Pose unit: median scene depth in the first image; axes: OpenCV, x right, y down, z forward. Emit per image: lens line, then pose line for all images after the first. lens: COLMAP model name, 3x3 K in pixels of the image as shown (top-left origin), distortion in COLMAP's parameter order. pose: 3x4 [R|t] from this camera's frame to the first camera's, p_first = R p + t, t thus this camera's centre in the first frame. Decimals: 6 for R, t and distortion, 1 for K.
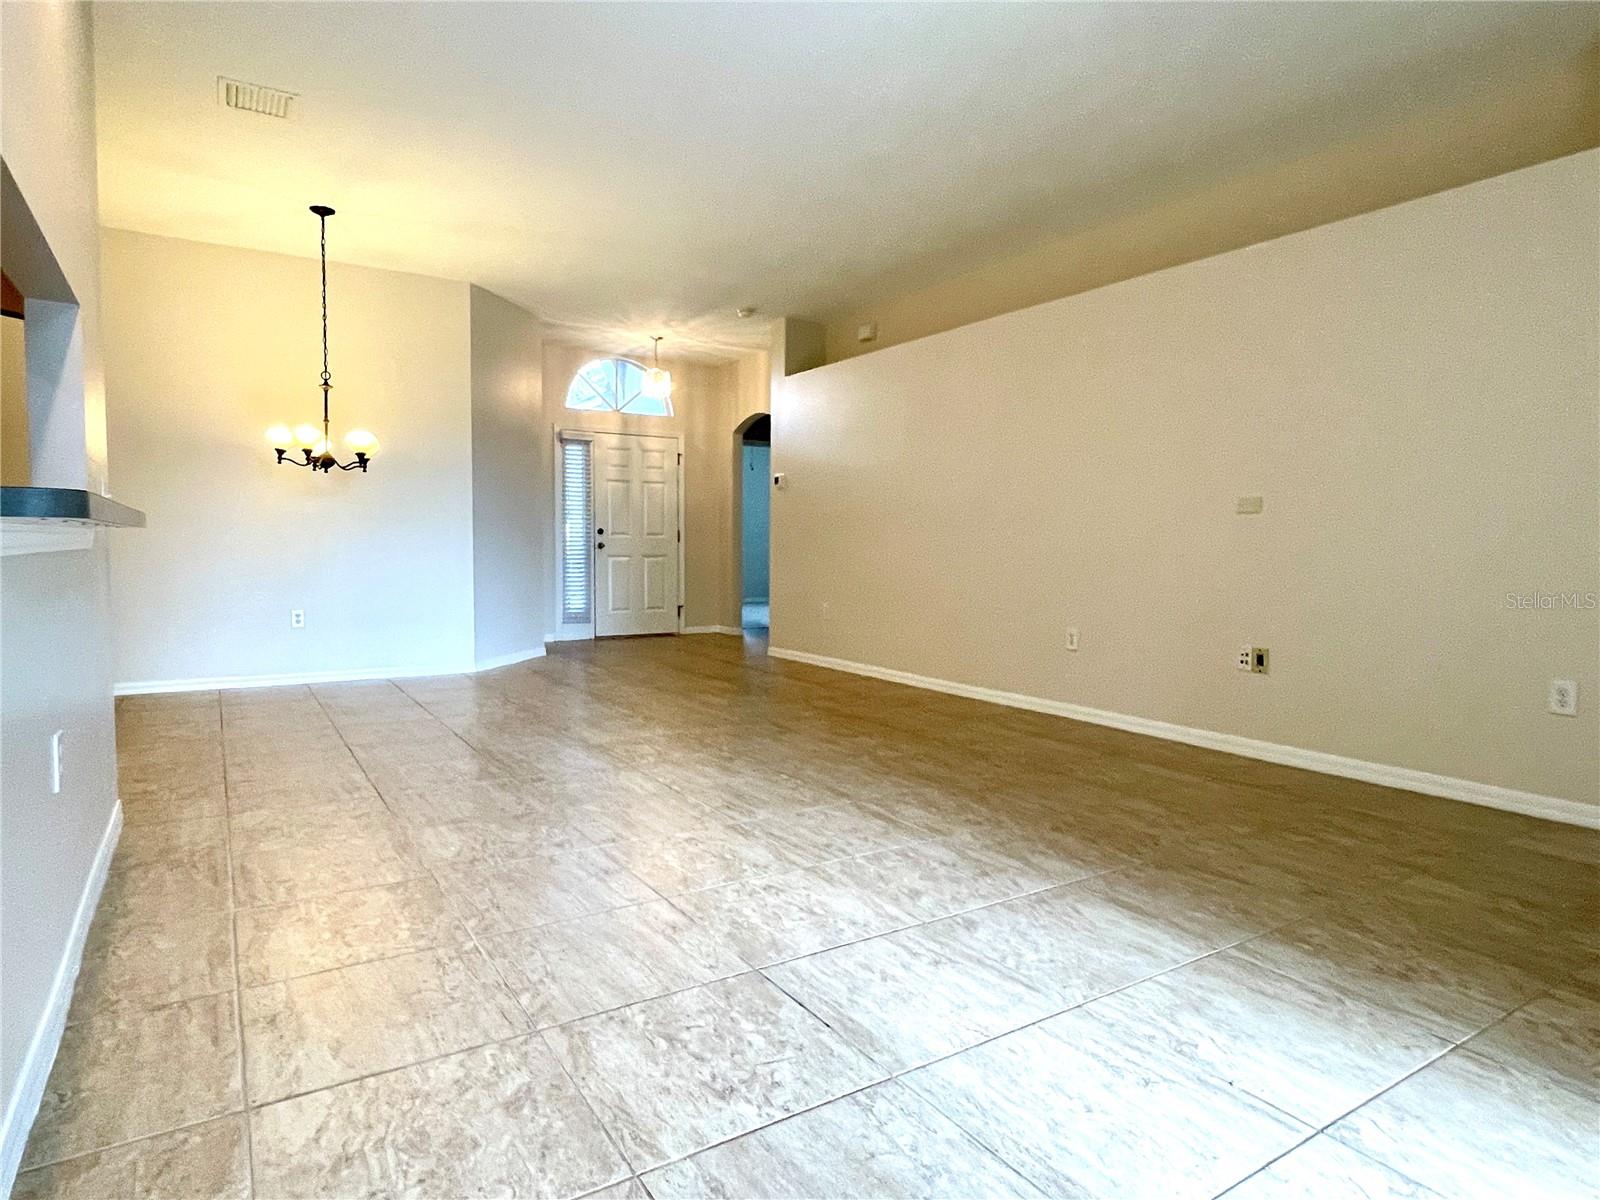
lens RADIAL K [[929.2, 0, 805.6], [0, 929.2, 601.7], [0, 0, 1]] dist [-0.014064, 0.003457]
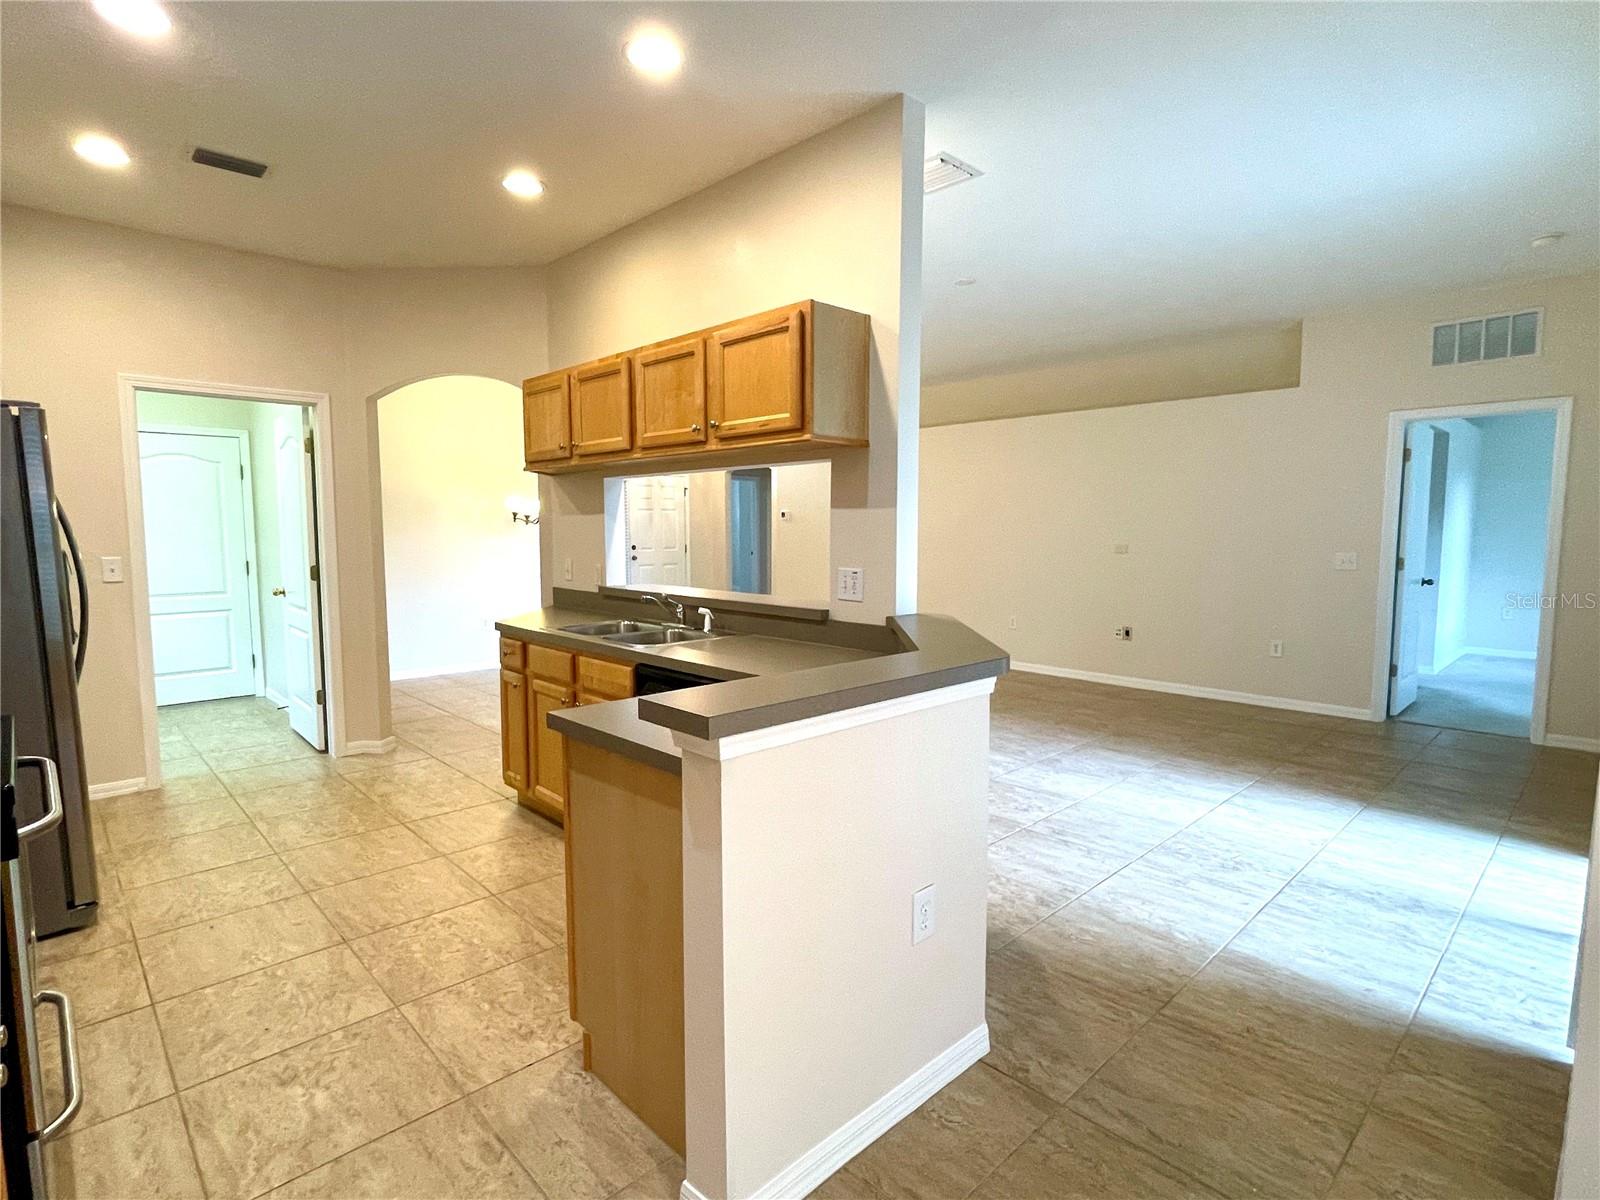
lens RADIAL K [[828.3, 0, 795.6], [0, 828.3, 597.4], [0, 0, 1]] dist [-0.015164, 0.000352]
pose [[0.981754, -0.026909, 0.188240, -0.700528], [0.021854, 0.999344, 0.028881, -0.105554], [-0.188893, -0.024241, 0.981698, -0.730655]]
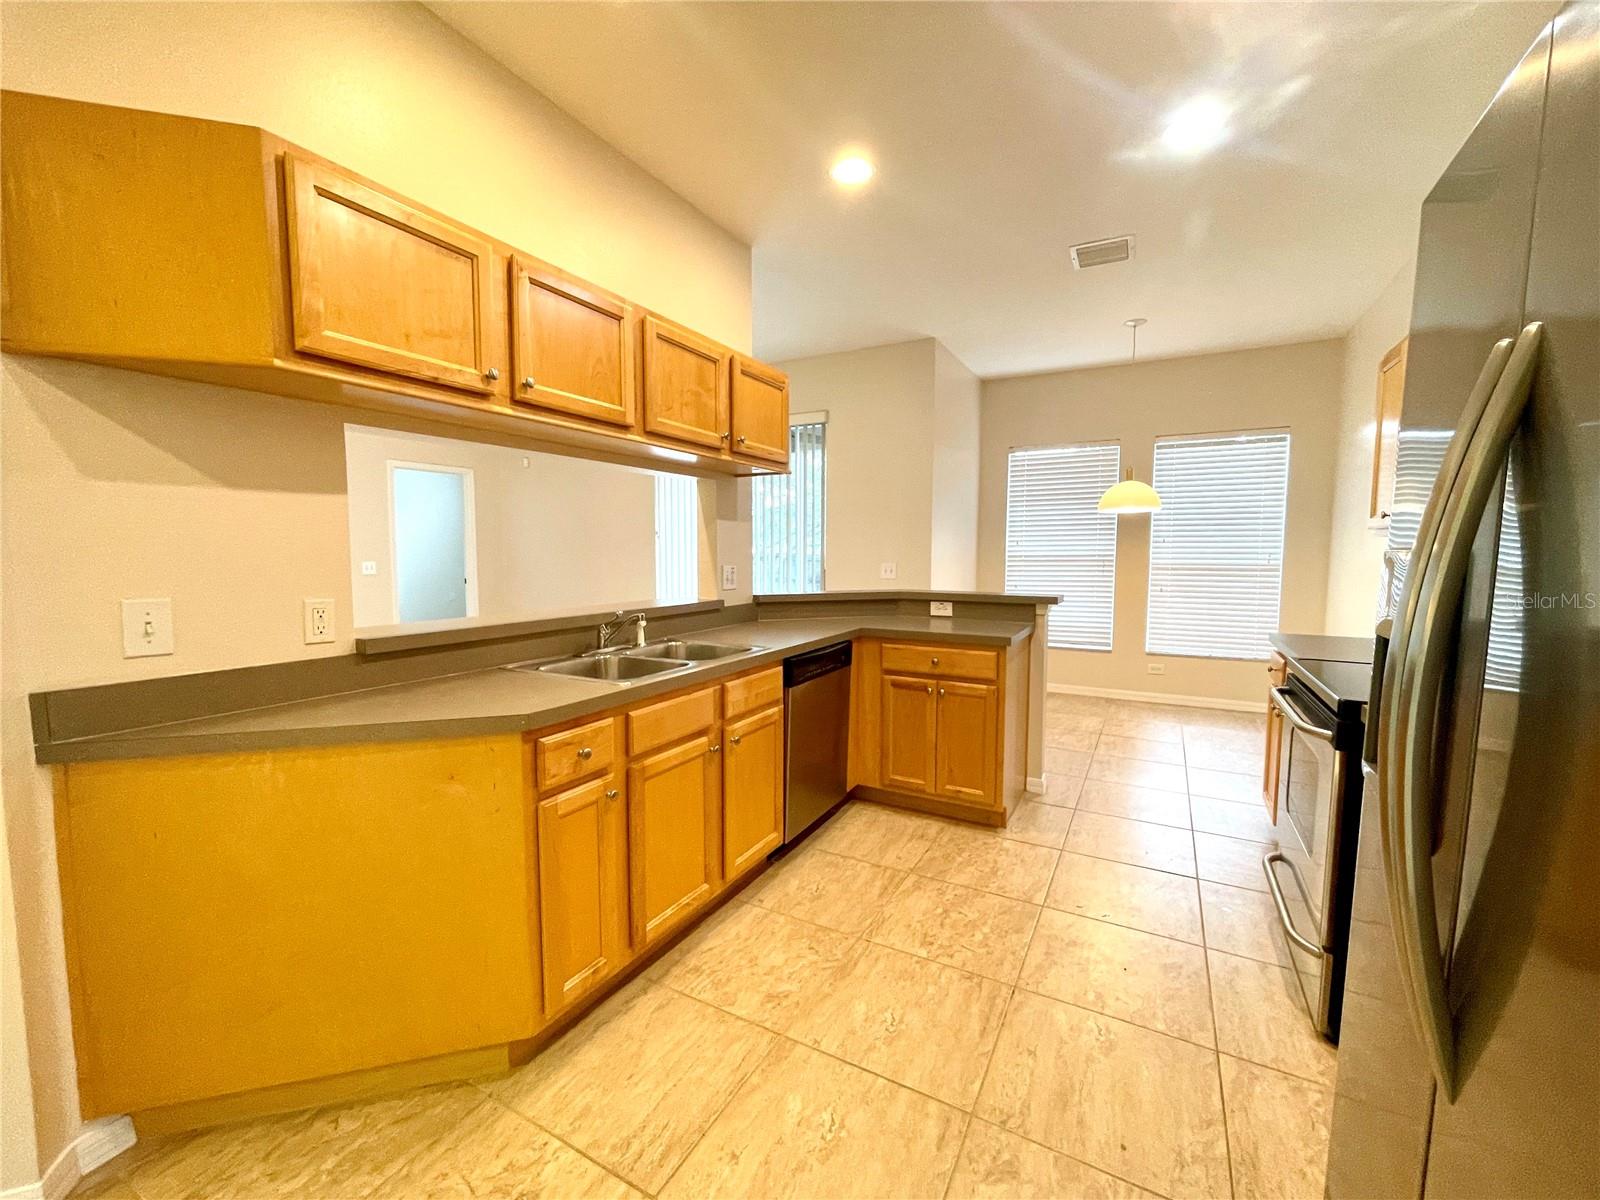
lens RADIAL K [[651.5, 0, 816.3], [0, 651.5, 592.2], [0, 0, 1]] dist [-0.004927, -0.000234]
pose [[-0.498993, -0.067296, 0.863989, -2.957760], [0.042243, 0.993906, 0.101813, -0.300975], [-0.865576, 0.087302, -0.493110, 3.523860]]
